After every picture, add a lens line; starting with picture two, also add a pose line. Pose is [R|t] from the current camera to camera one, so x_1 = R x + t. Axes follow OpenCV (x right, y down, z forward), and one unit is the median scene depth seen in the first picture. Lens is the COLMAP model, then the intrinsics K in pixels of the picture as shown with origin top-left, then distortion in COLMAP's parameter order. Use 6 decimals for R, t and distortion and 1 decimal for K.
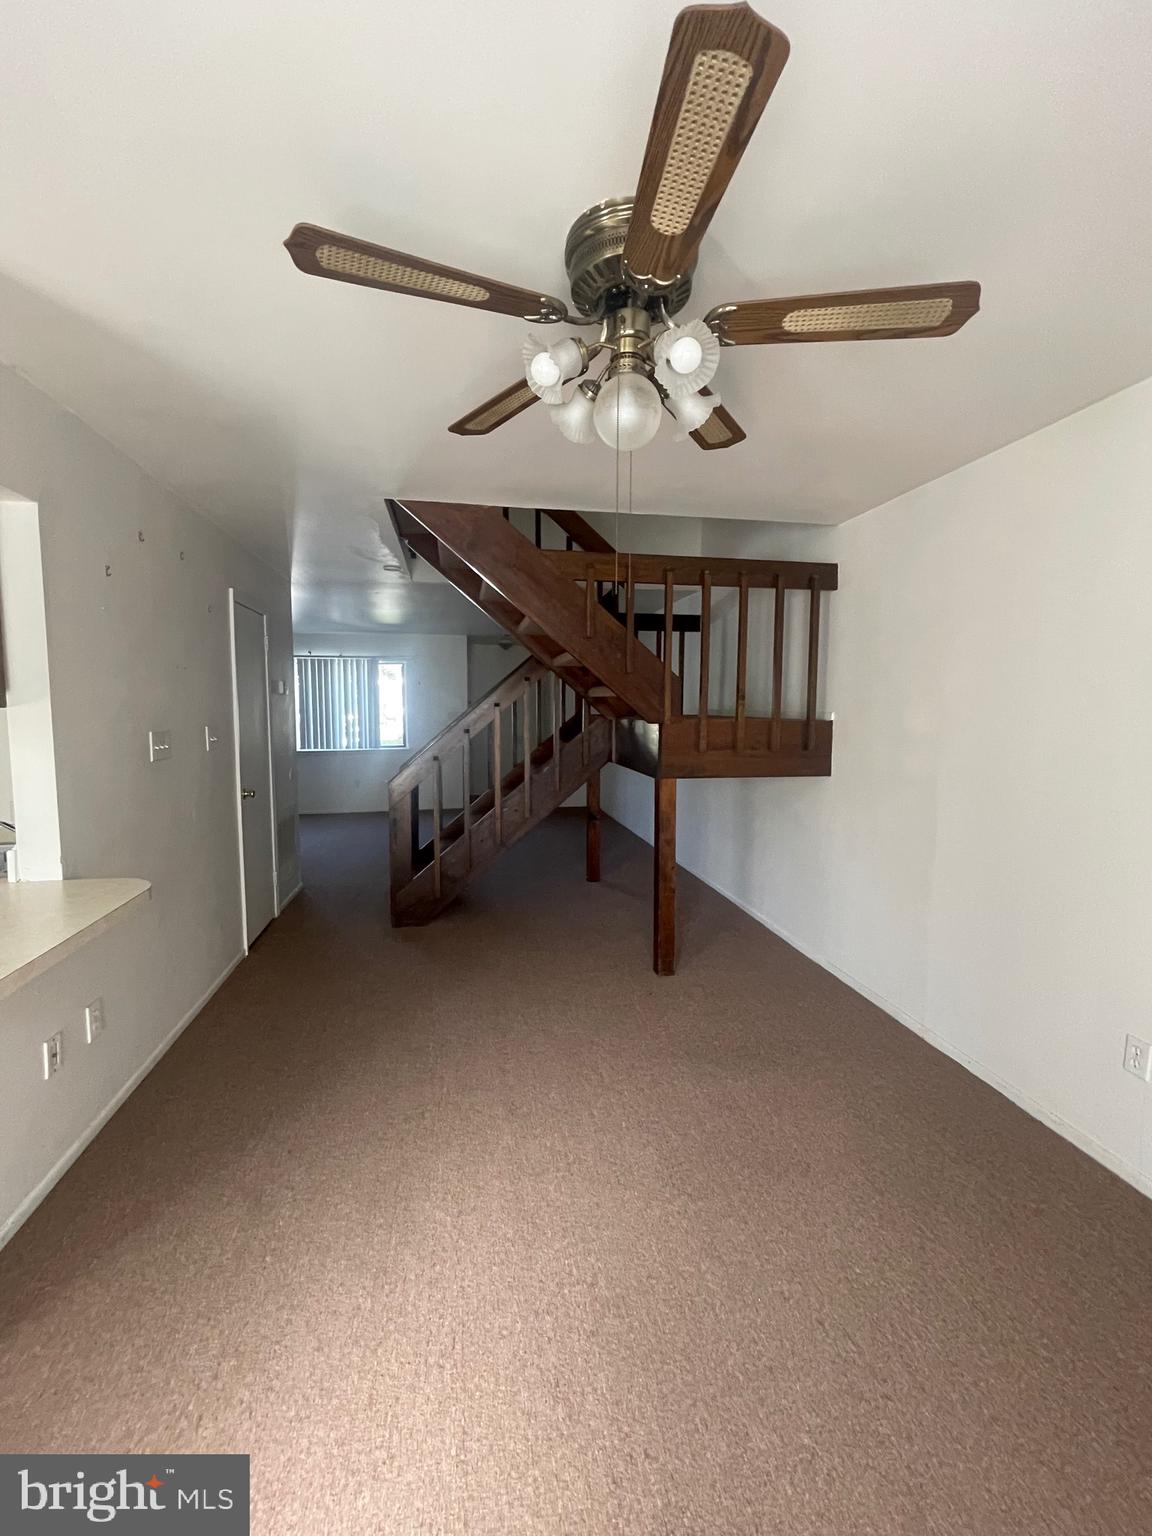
lens RADIAL K [[629.0, 0, 572.5], [0, 629.0, 759.6], [0, 0, 1]] dist [-0.011649, 0.005876]
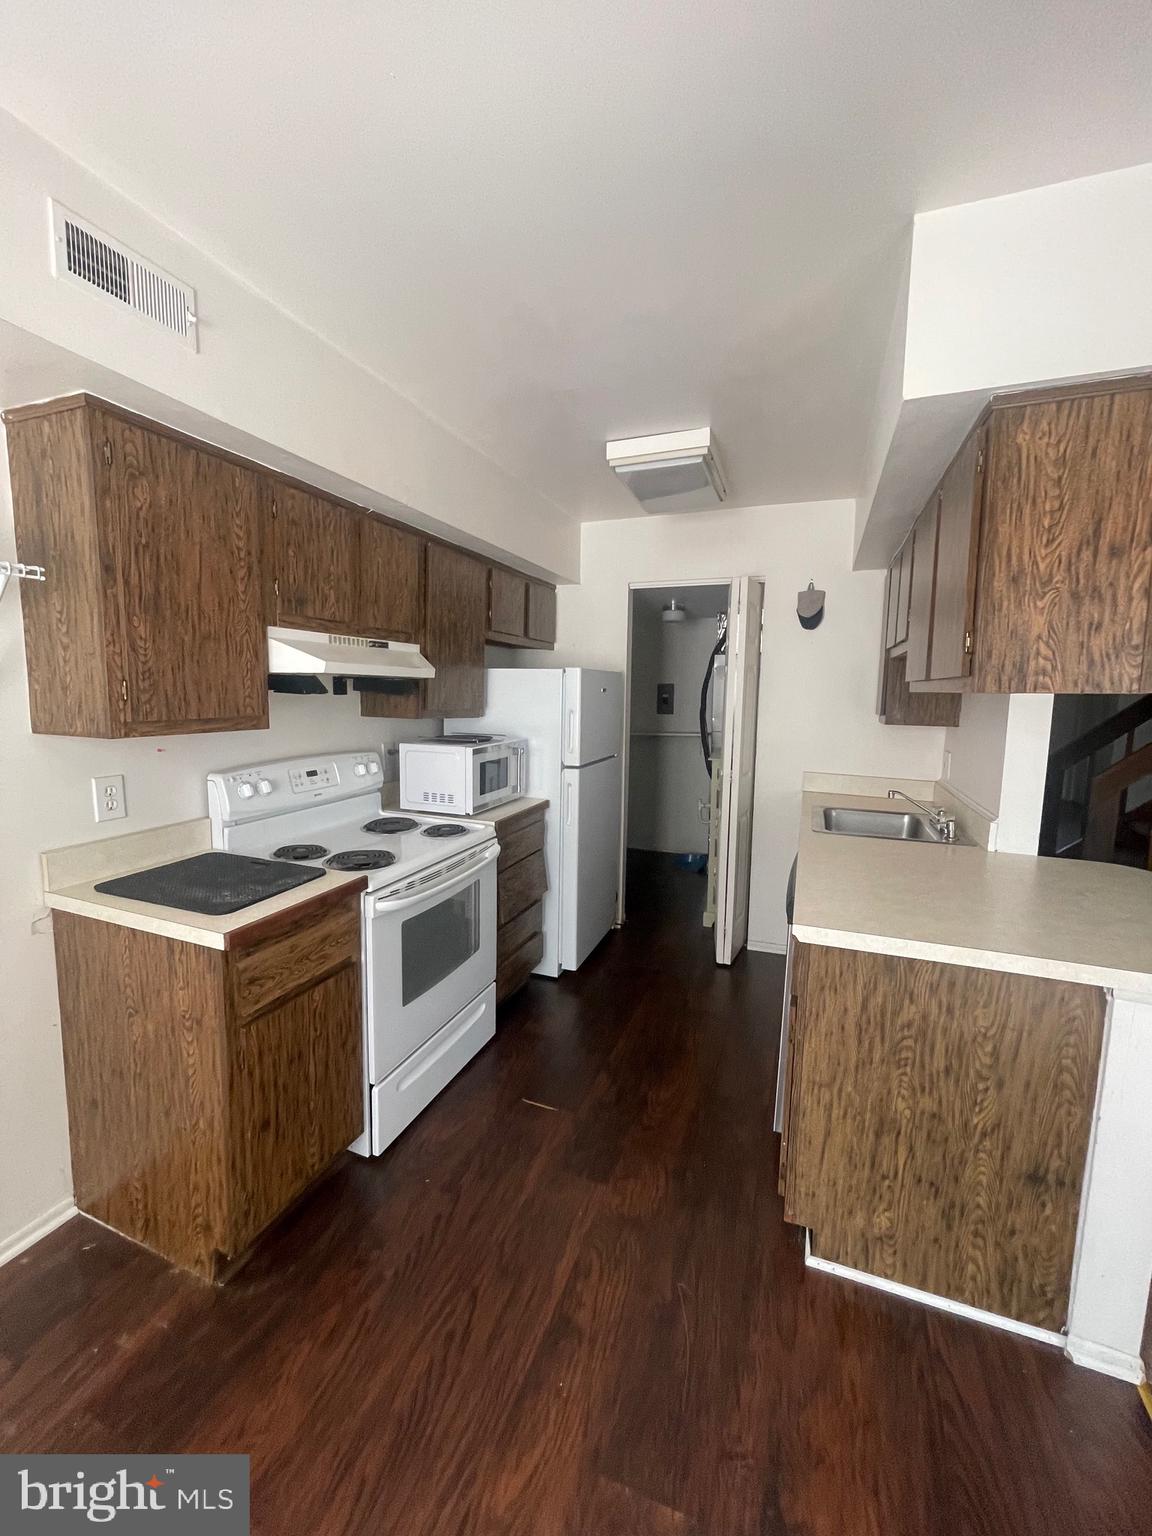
lens RADIAL K [[621.9, 0, 572.5], [0, 621.9, 760.3], [0, 0, 1]] dist [-0.001088, 0.000101]
pose [[0.846926, 0.071470, -0.526885, -0.679073], [-0.057915, 0.997429, 0.042202, 0.022972], [0.528547, -0.005227, 0.848888, -0.224542]]
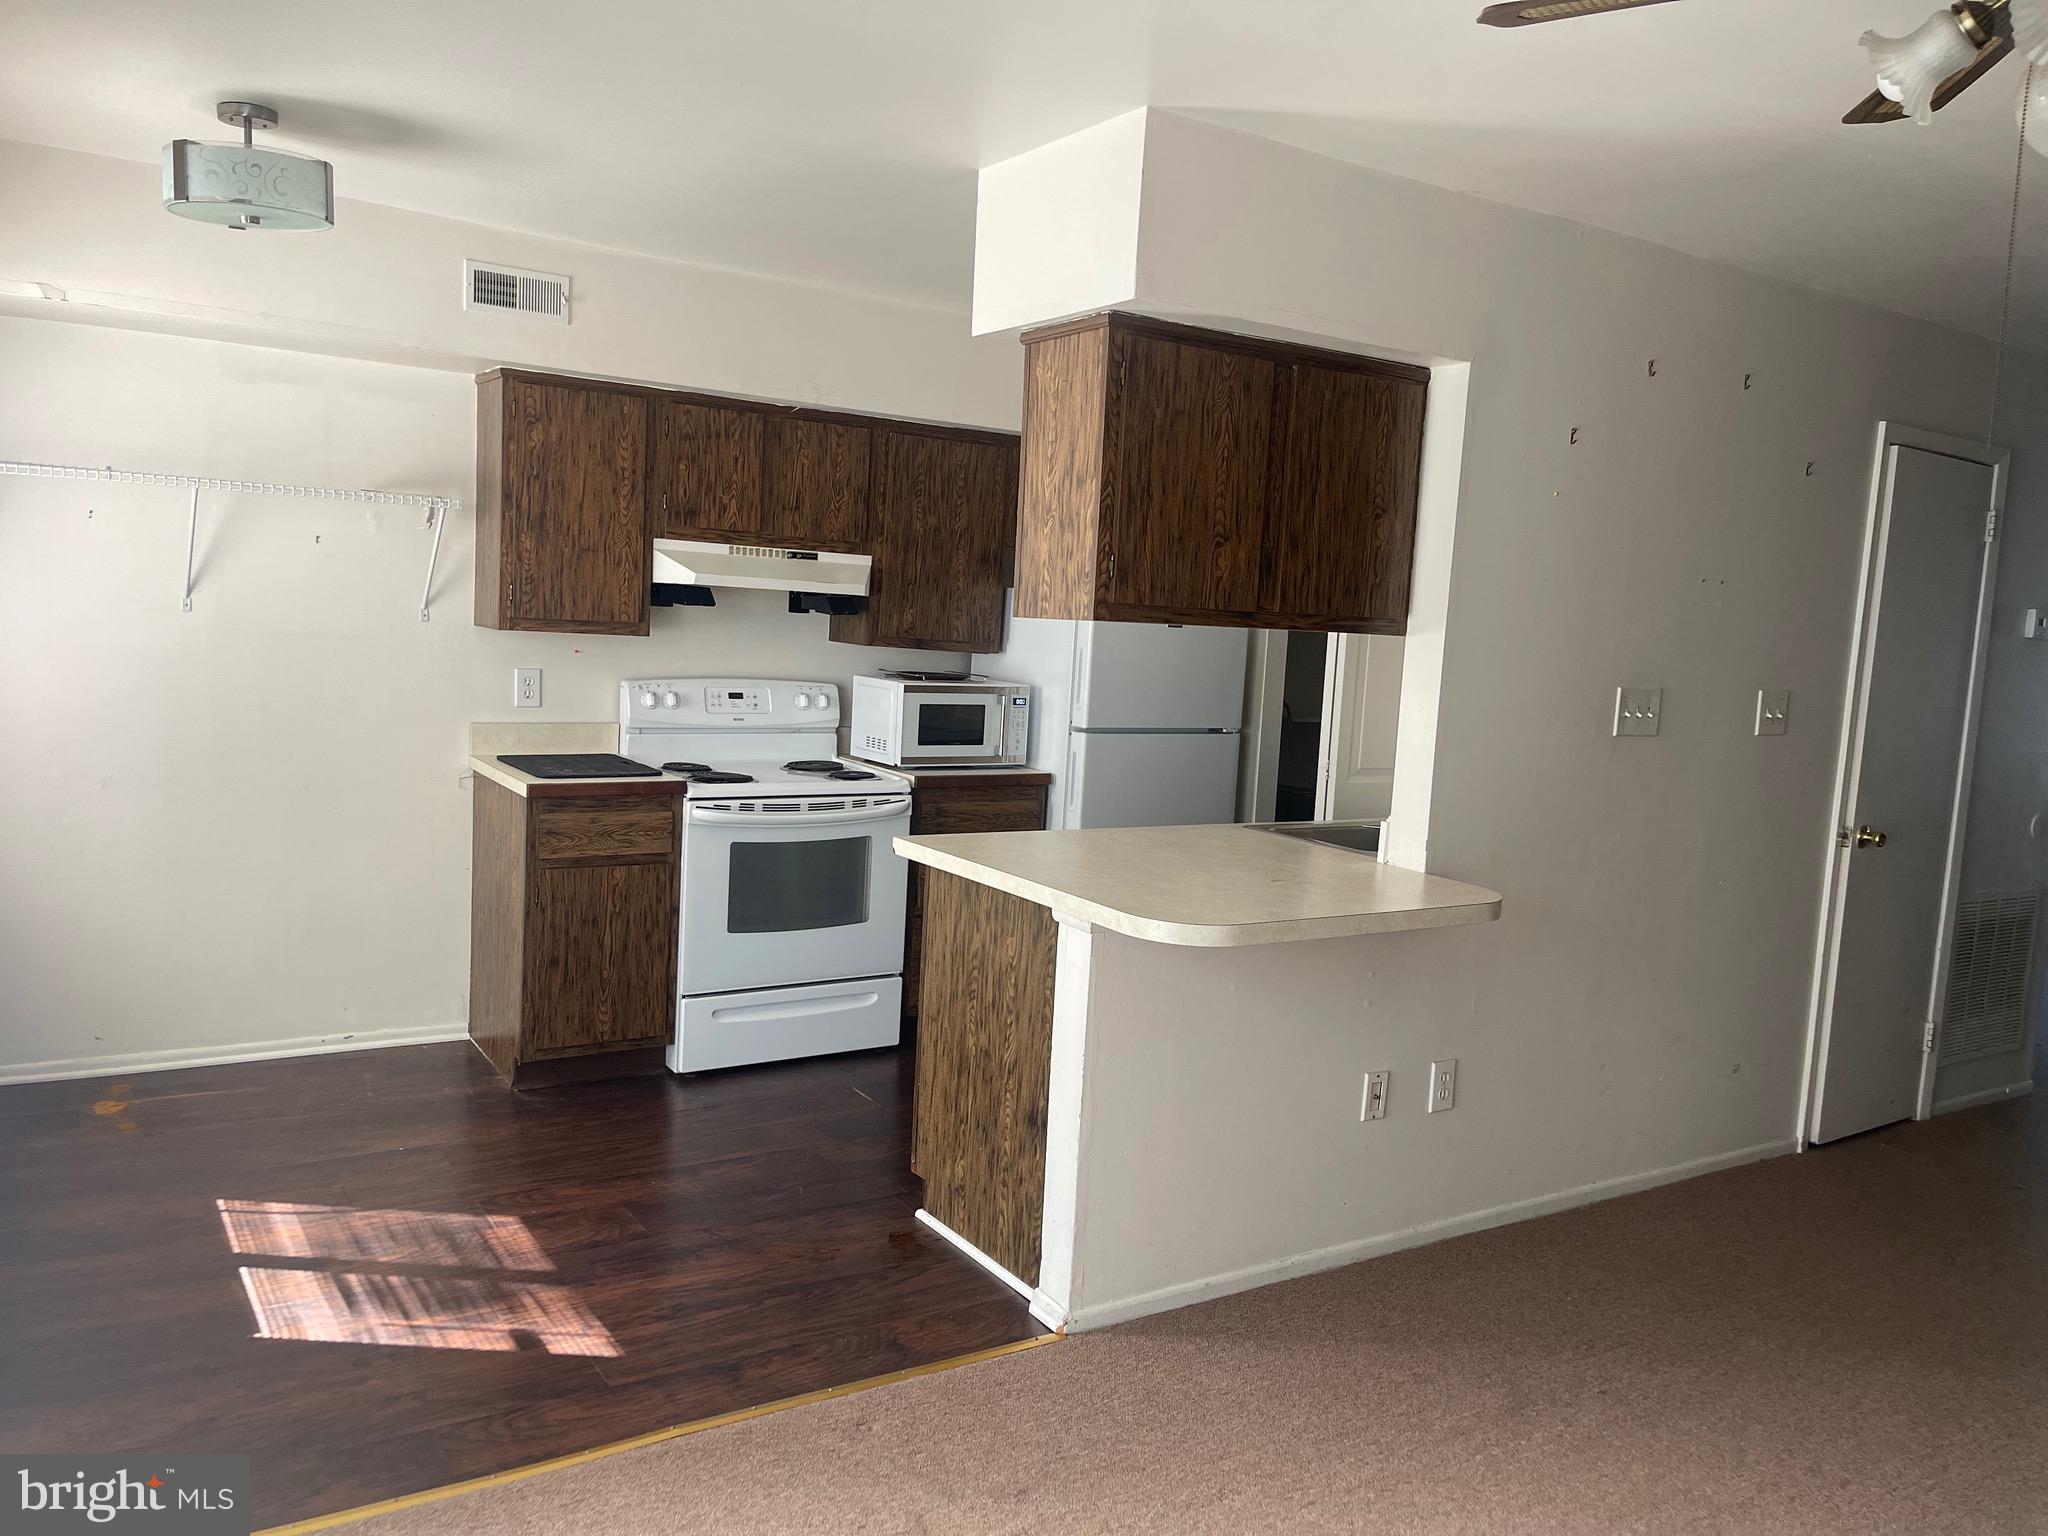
lens RADIAL K [[1545.6, 0, 1018.2], [0, 1545.6, 777.6], [0, 0, 1]] dist [0.072490, -0.100081]
pose [[0.376032, 0.120511, -0.918737, 0.463908], [-0.134585, 0.988096, 0.074524, 0.007388], [0.916781, 0.095625, 0.387775, -0.107487]]
